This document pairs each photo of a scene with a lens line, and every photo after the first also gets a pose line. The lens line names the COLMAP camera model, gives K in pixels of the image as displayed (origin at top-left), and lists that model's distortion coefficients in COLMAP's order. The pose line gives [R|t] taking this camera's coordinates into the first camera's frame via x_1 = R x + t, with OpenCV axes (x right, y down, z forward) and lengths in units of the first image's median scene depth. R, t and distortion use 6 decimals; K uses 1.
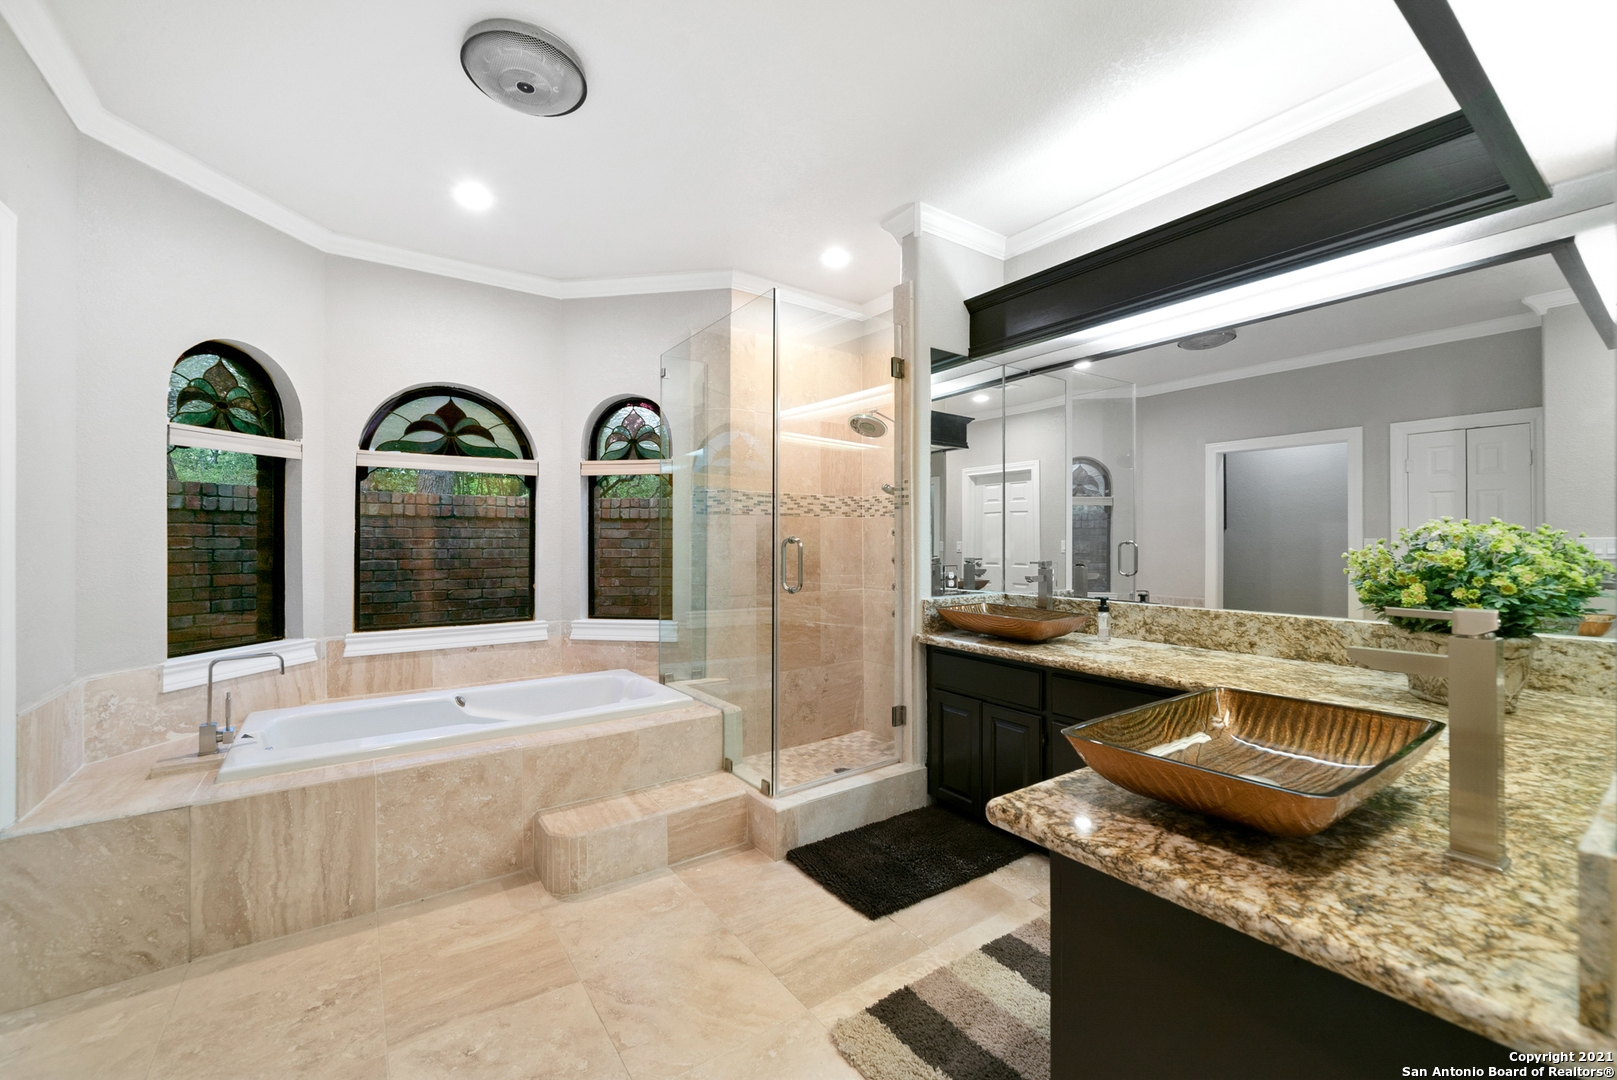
lens RADIAL K [[651.3, 0, 804.7], [0, 651.3, 548.0], [0, 0, 1]] dist [-0.002222, -0.000195]
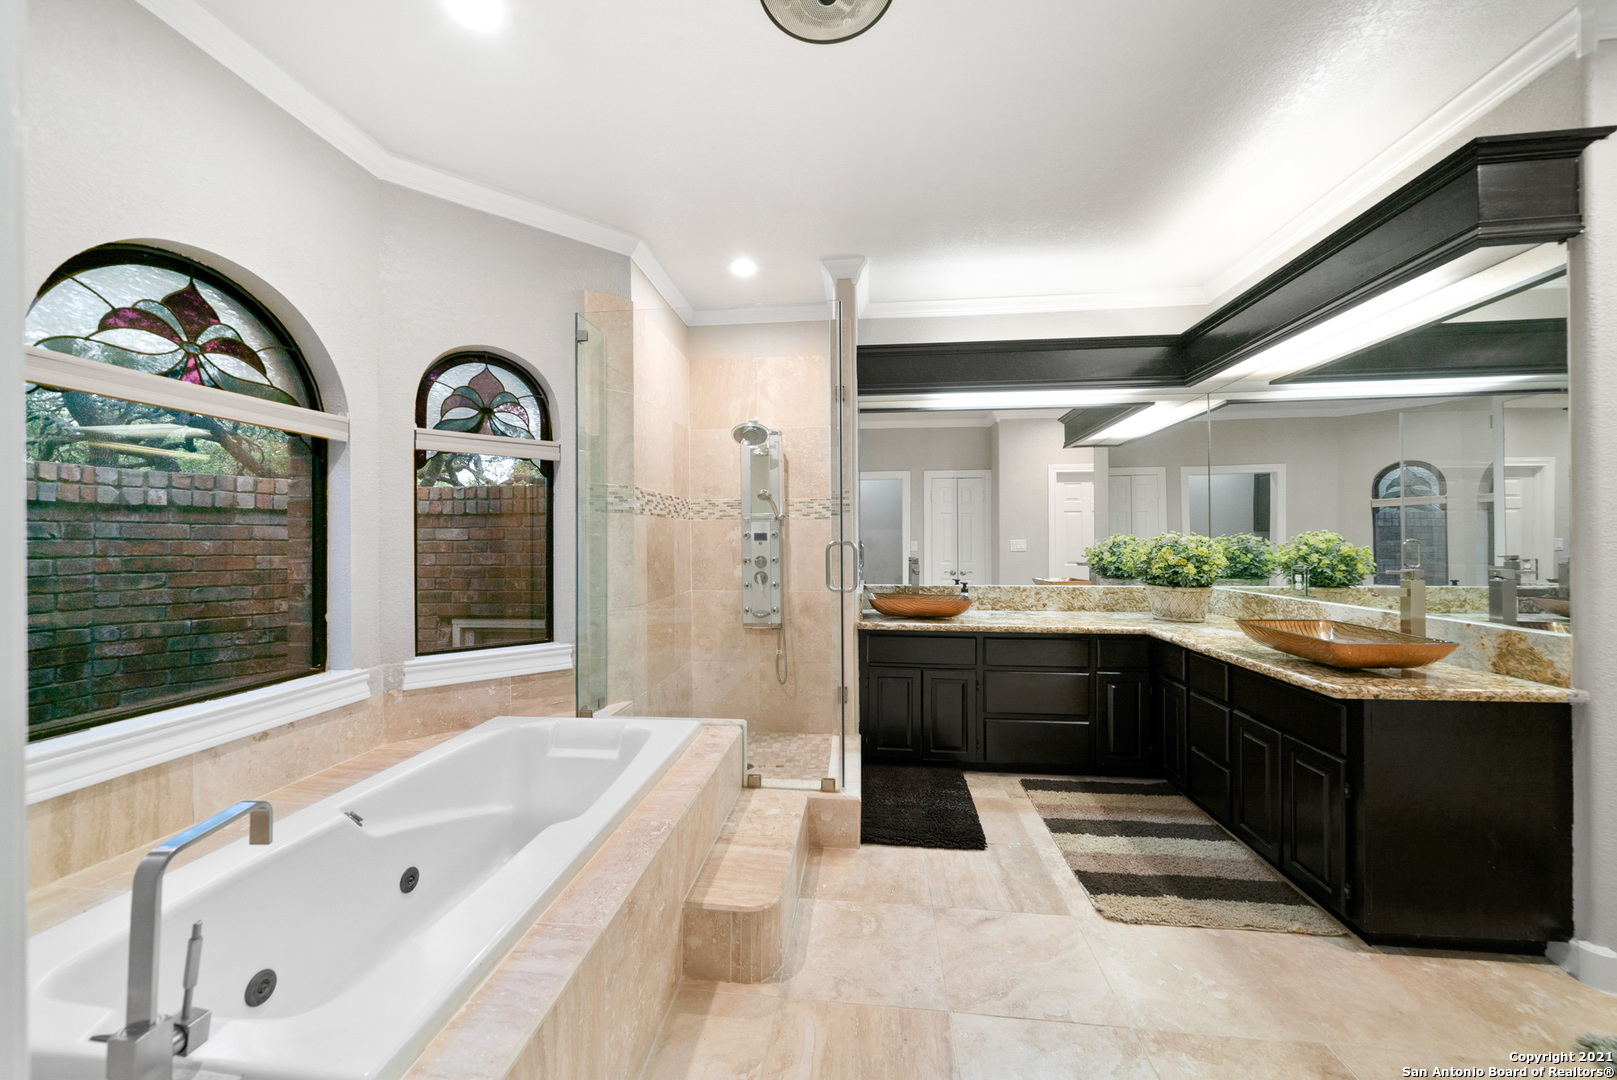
lens RADIAL K [[588.9, 0, 823.0], [0, 588.9, 546.6], [0, 0, 1]] dist [-0.005503, -0.000341]
pose [[0.662970, -0.007217, 0.748611, -0.655262], [0.008797, 0.999960, 0.001849, -0.007492], [-0.748594, 0.005360, 0.663007, 0.339703]]
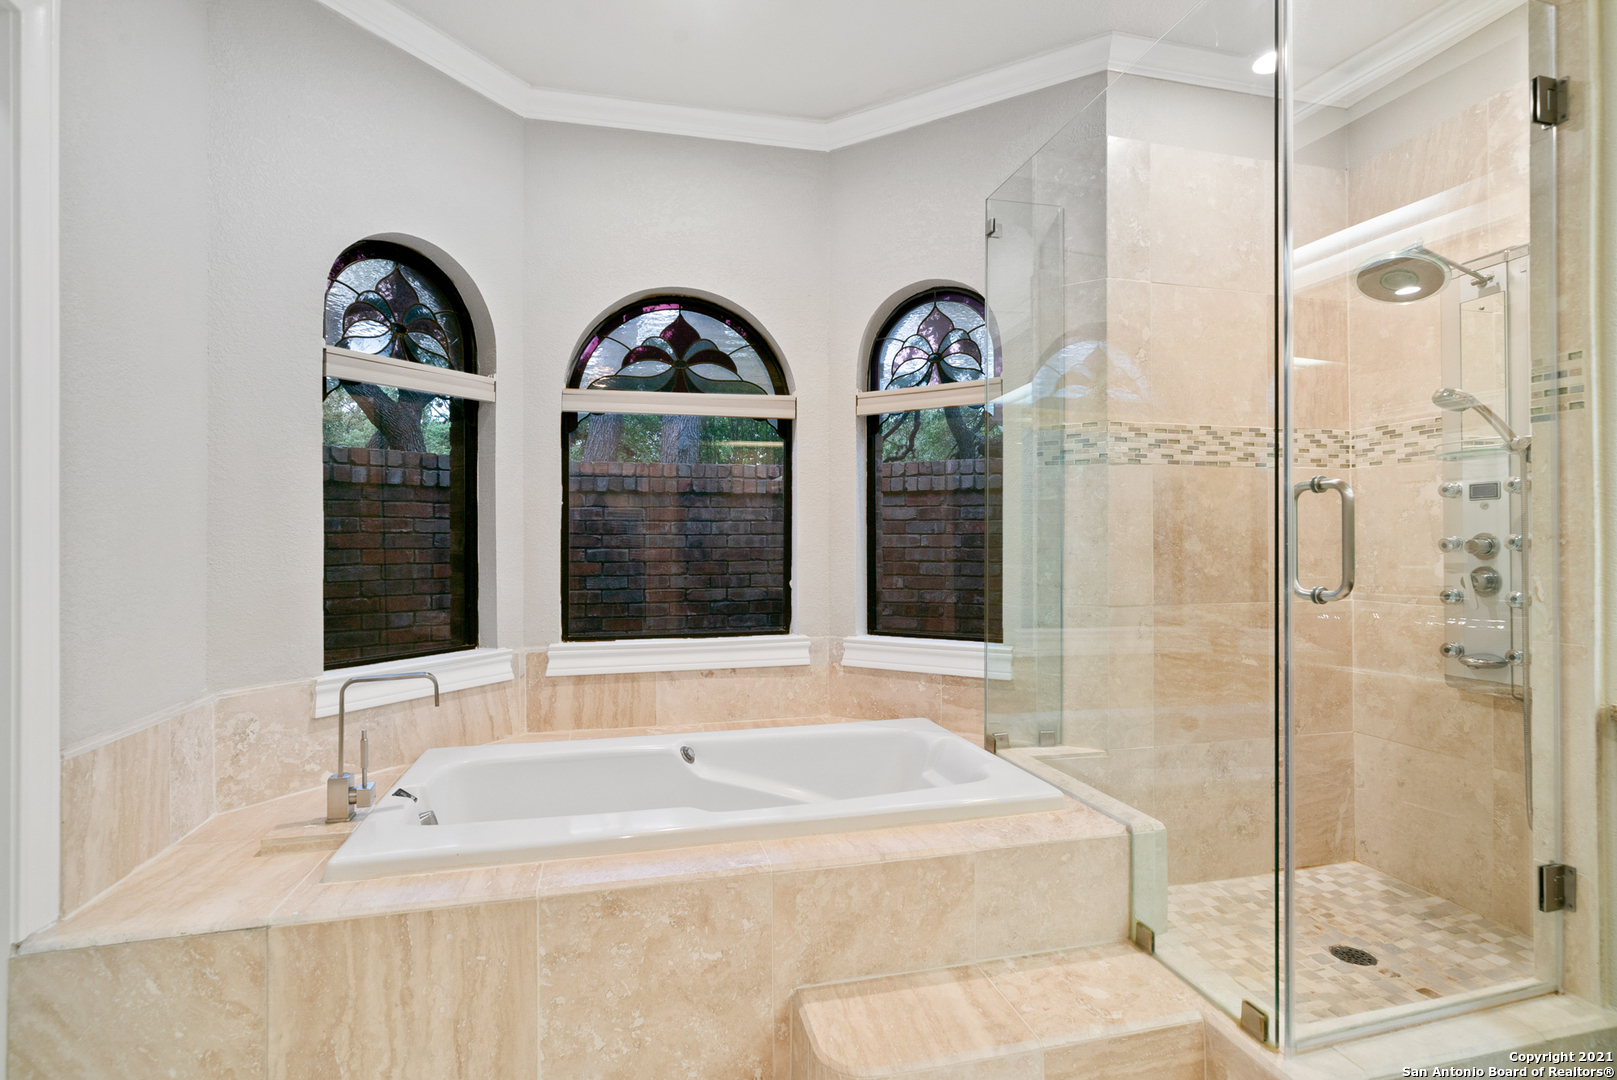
lens RADIAL K [[783.9, 0, 793.8], [0, 783.9, 545.3], [0, 0, 1]] dist [0.000474, -0.000048]
pose [[0.925392, -0.002315, -0.379004, -0.131252], [0.001047, 0.999993, -0.003552, 0.027324], [0.379009, 0.002891, 0.925388, 0.312588]]
